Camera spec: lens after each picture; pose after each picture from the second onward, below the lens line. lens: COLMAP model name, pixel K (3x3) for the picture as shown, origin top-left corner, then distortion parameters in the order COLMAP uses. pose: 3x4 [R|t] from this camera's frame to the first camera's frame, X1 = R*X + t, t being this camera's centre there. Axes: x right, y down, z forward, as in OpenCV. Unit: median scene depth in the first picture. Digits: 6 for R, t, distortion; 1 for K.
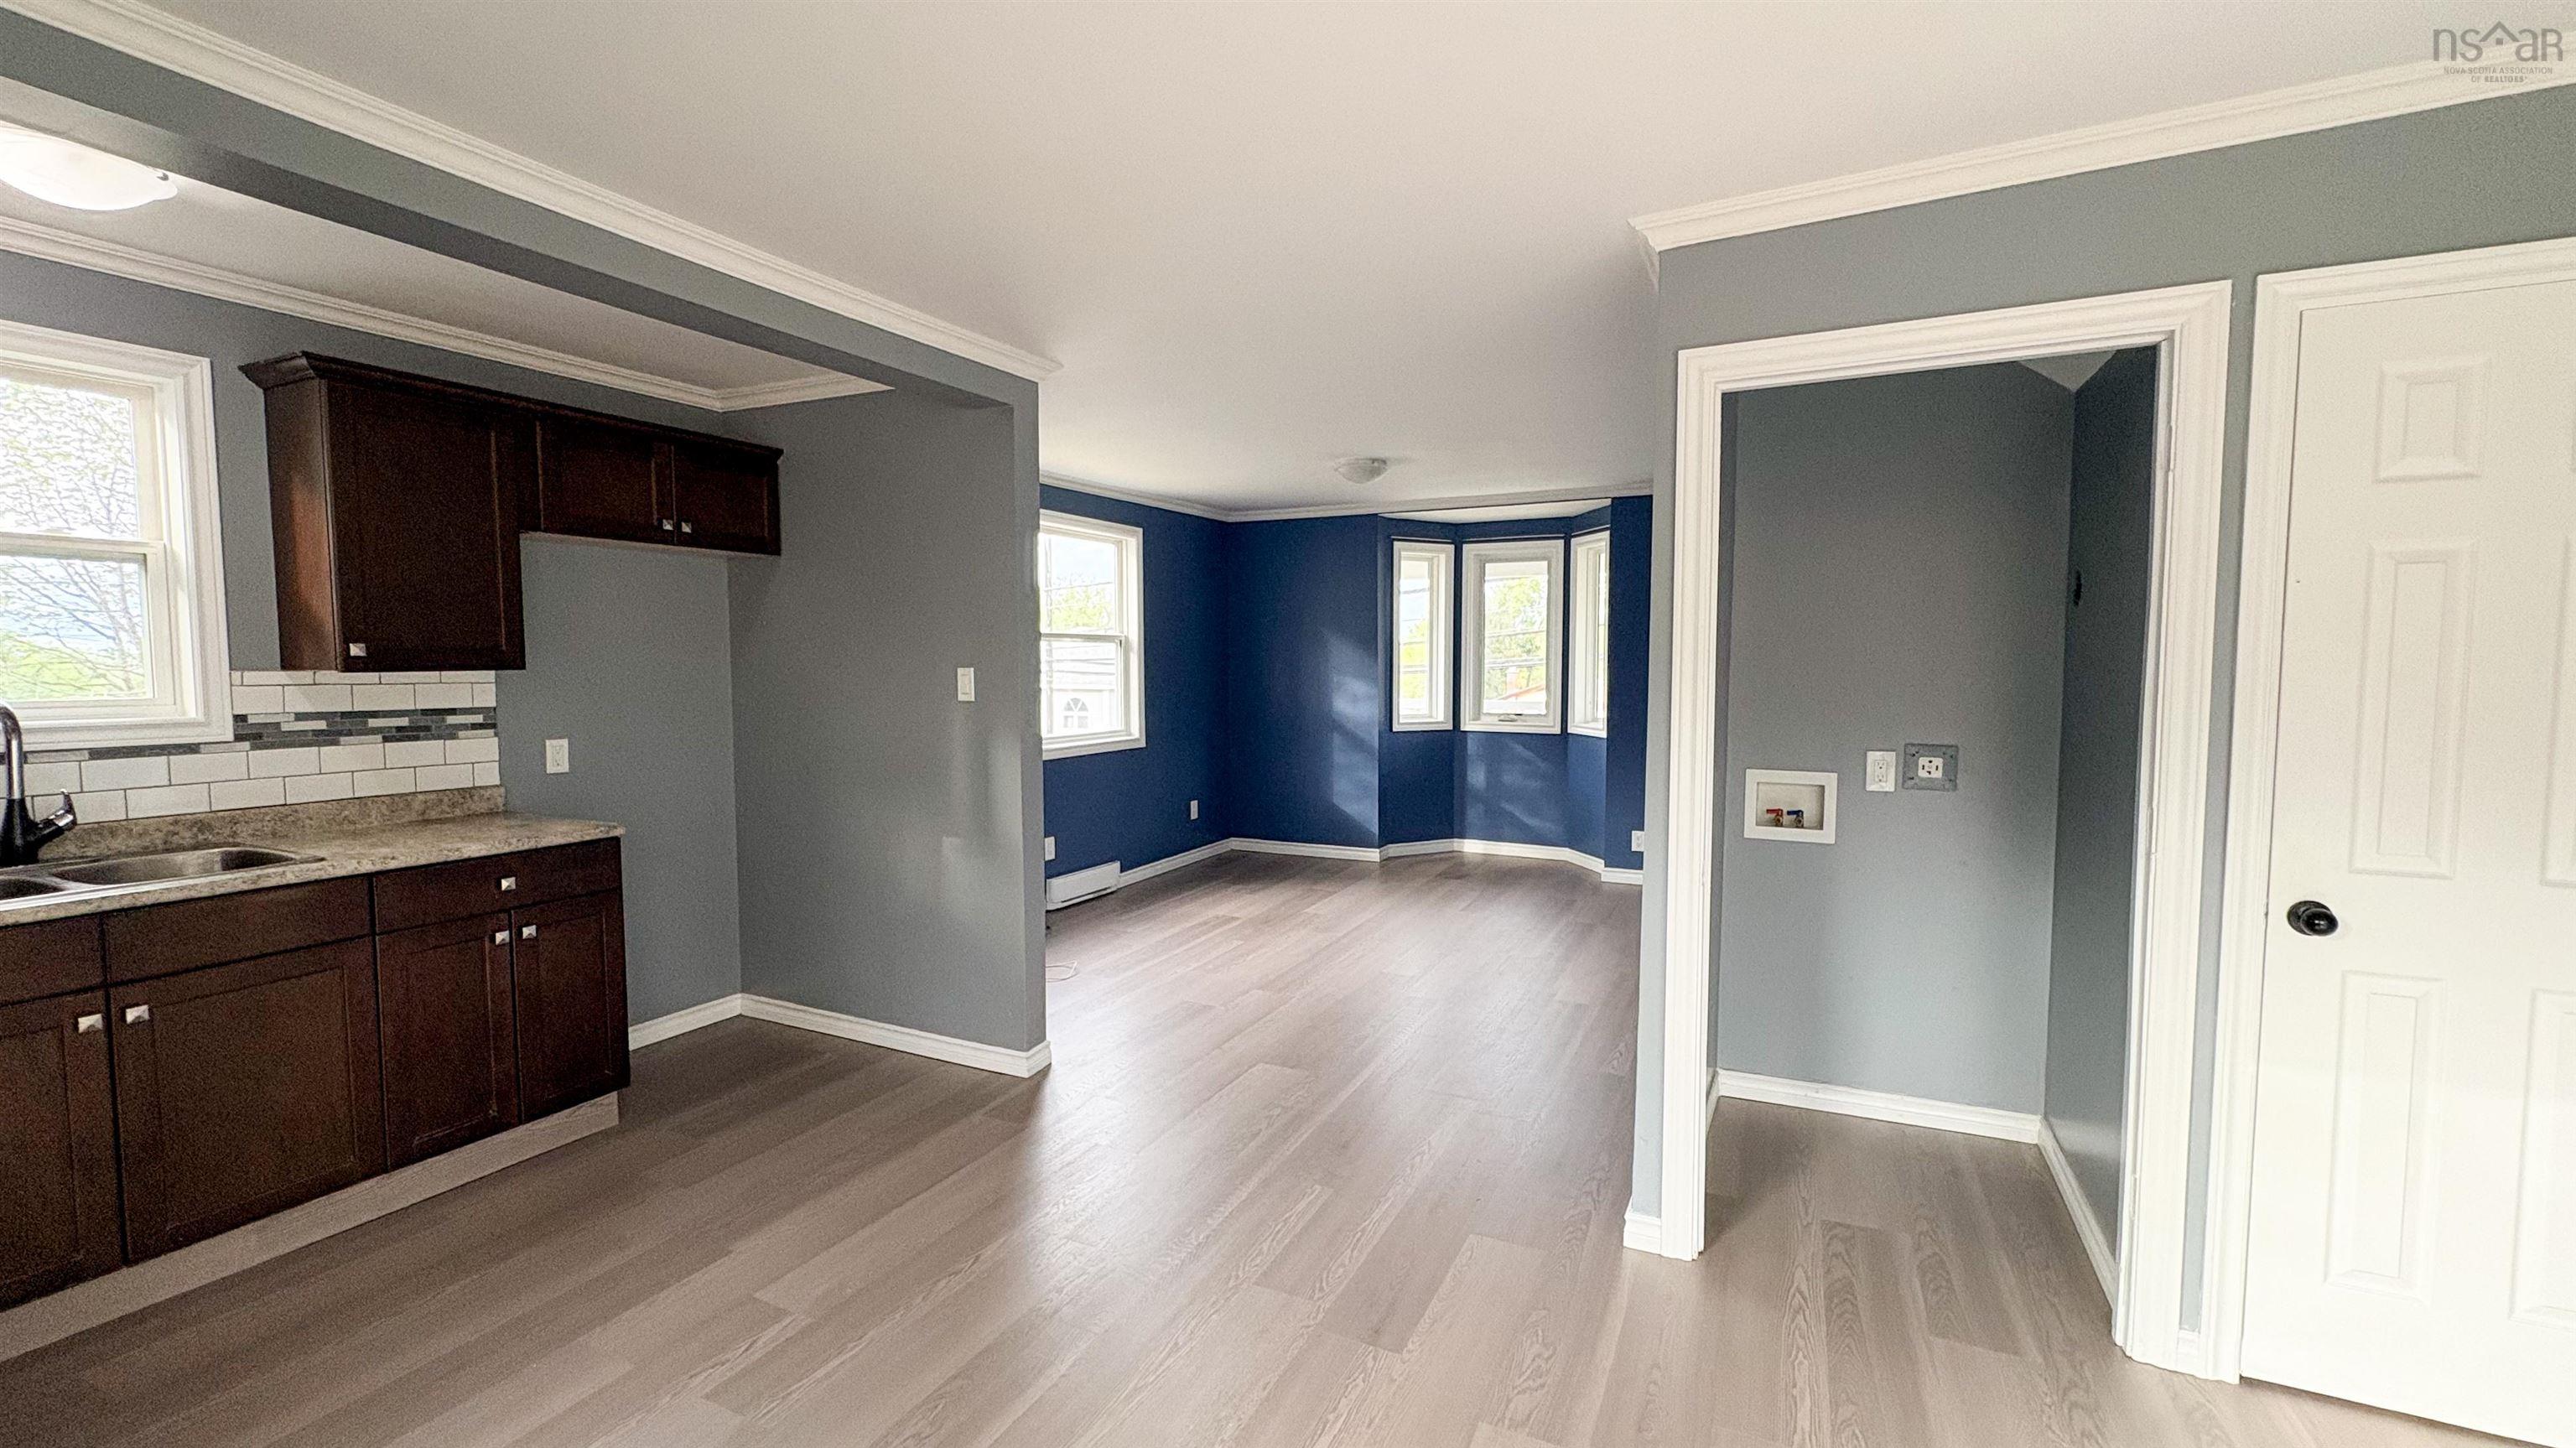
lens RADIAL K [[1018.2, 0, 1288.1], [0, 1018.2, 729.6], [0, 0, 1]] dist [0.003612, -0.000376]
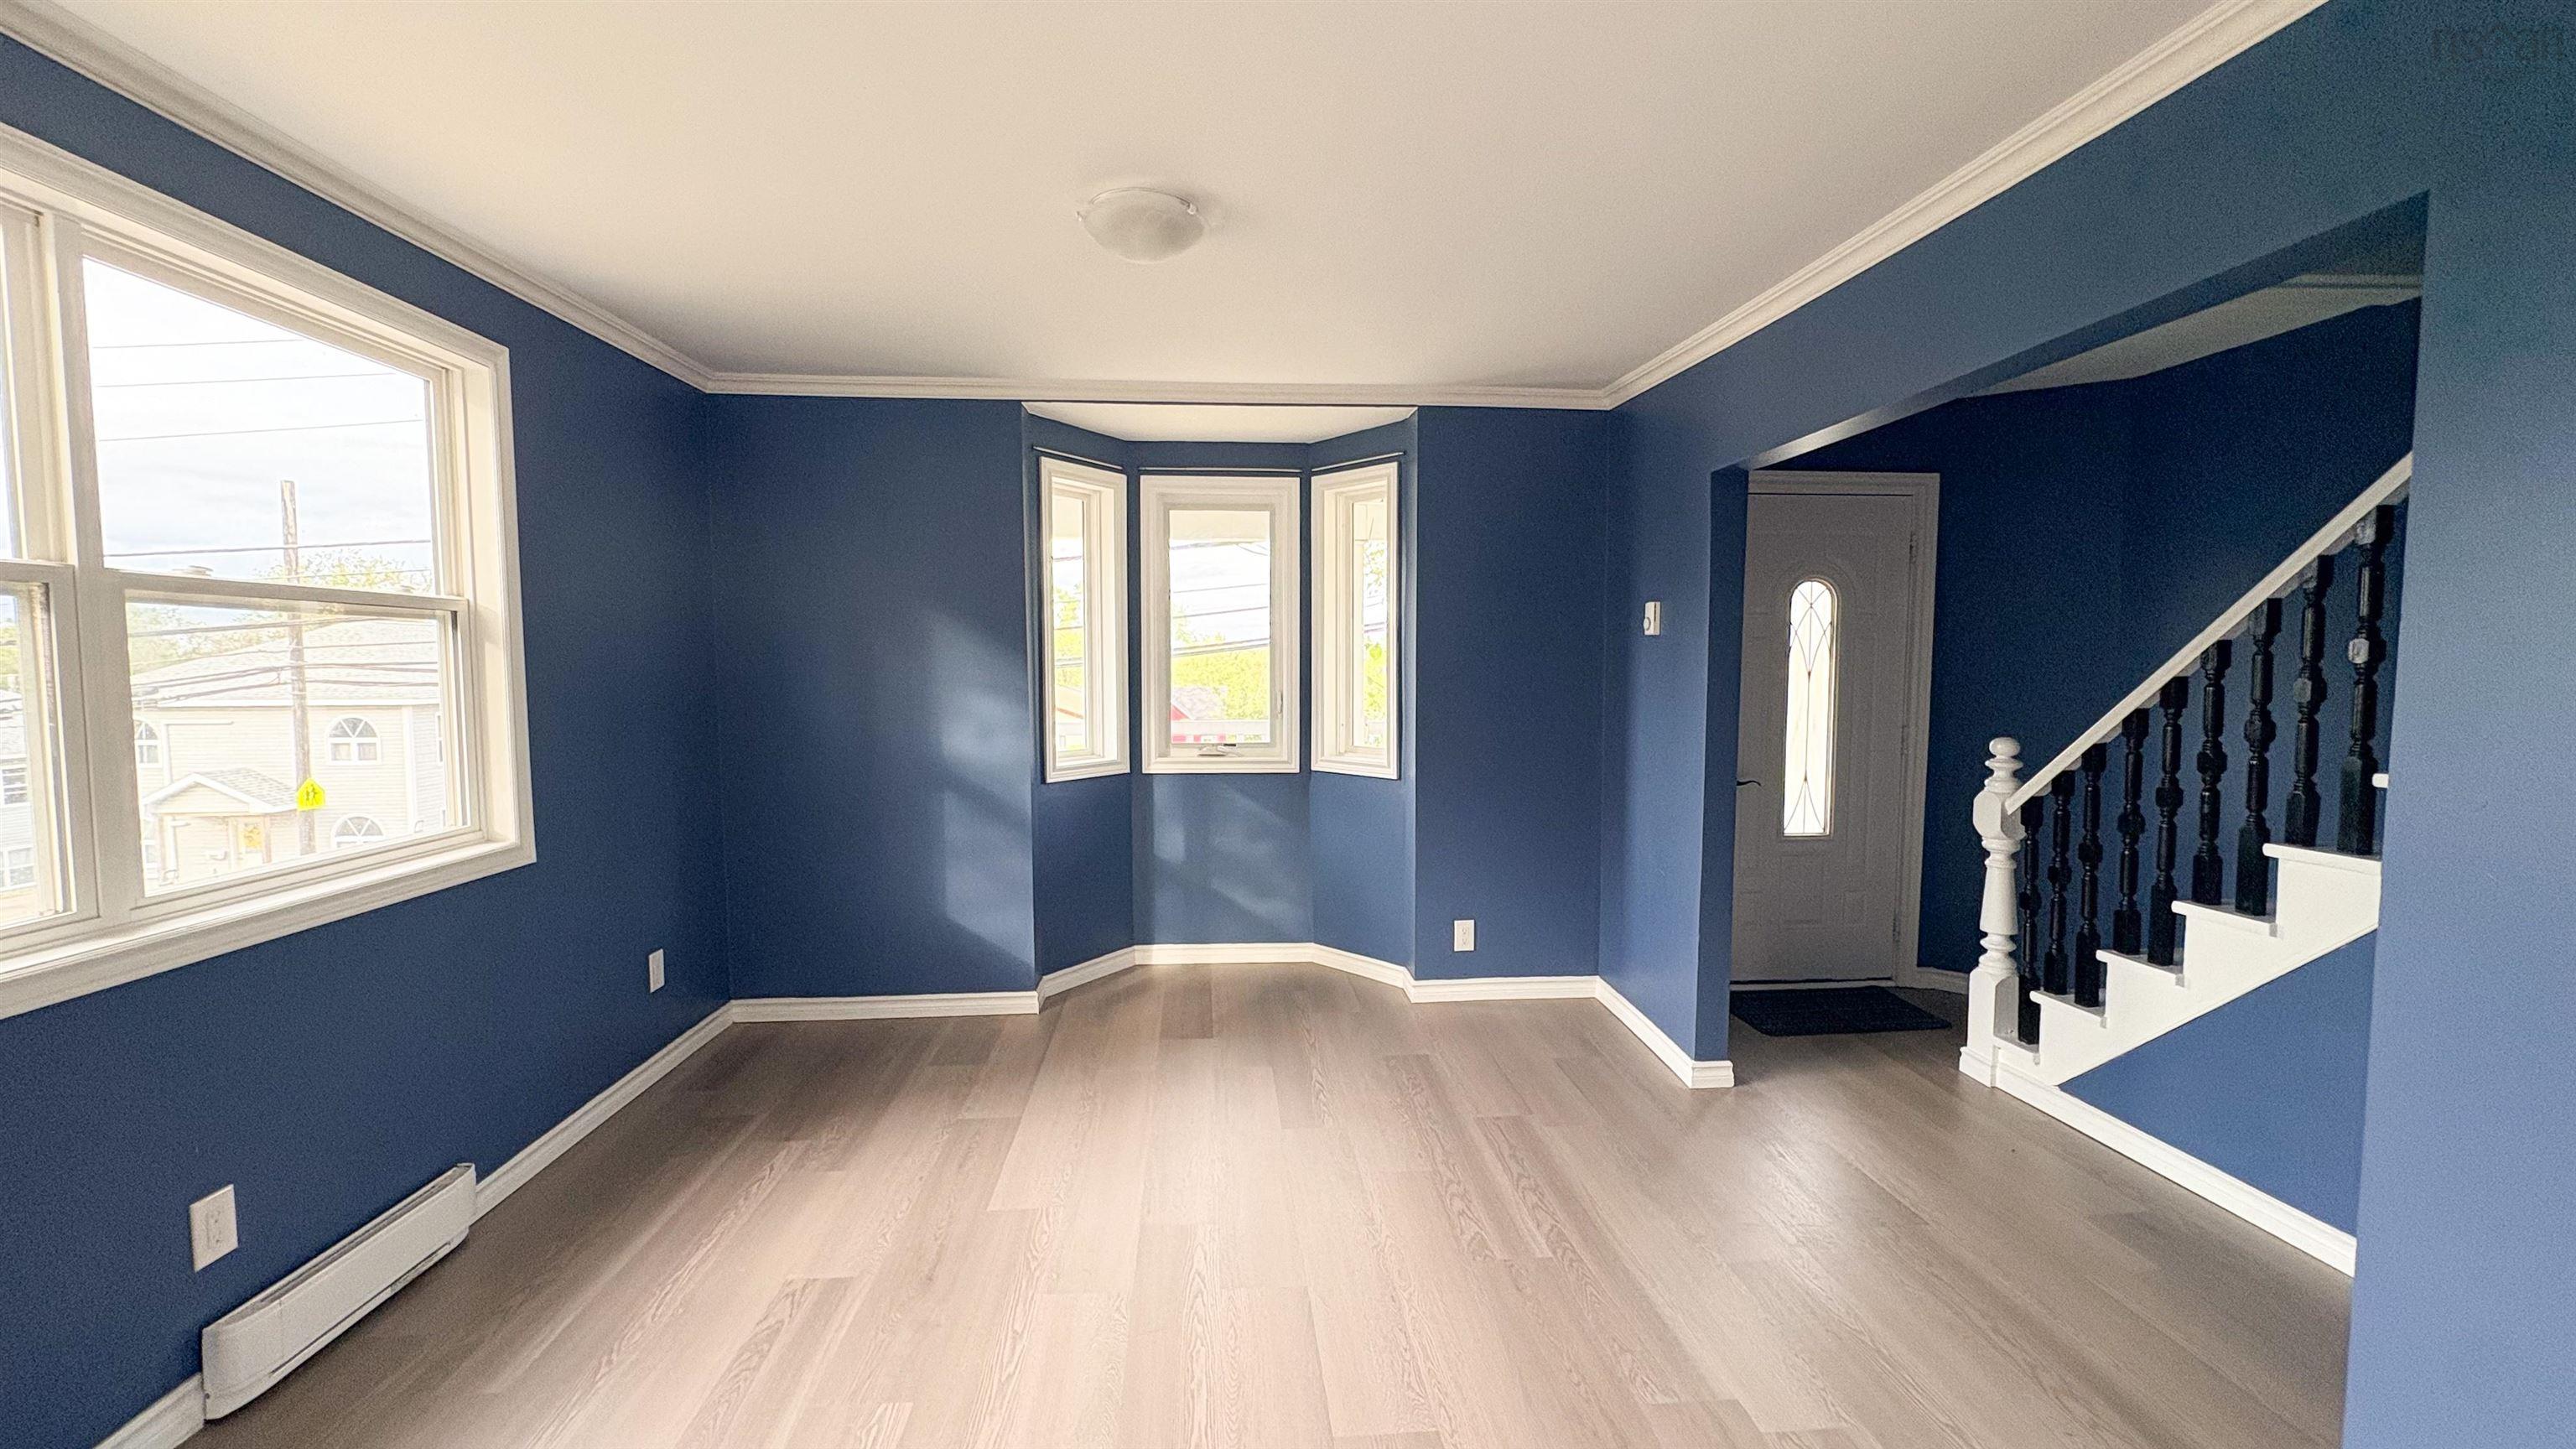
lens RADIAL K [[1018.3, 0, 1271.8], [0, 1018.3, 726.2], [0, 0, 1]] dist [0.003612, -0.000376]
pose [[0.864641, -0.032241, 0.501354, -0.079074], [0.036042, 0.999348, 0.002108, -0.027638], [-0.501095, 0.016247, 0.865240, 0.434478]]
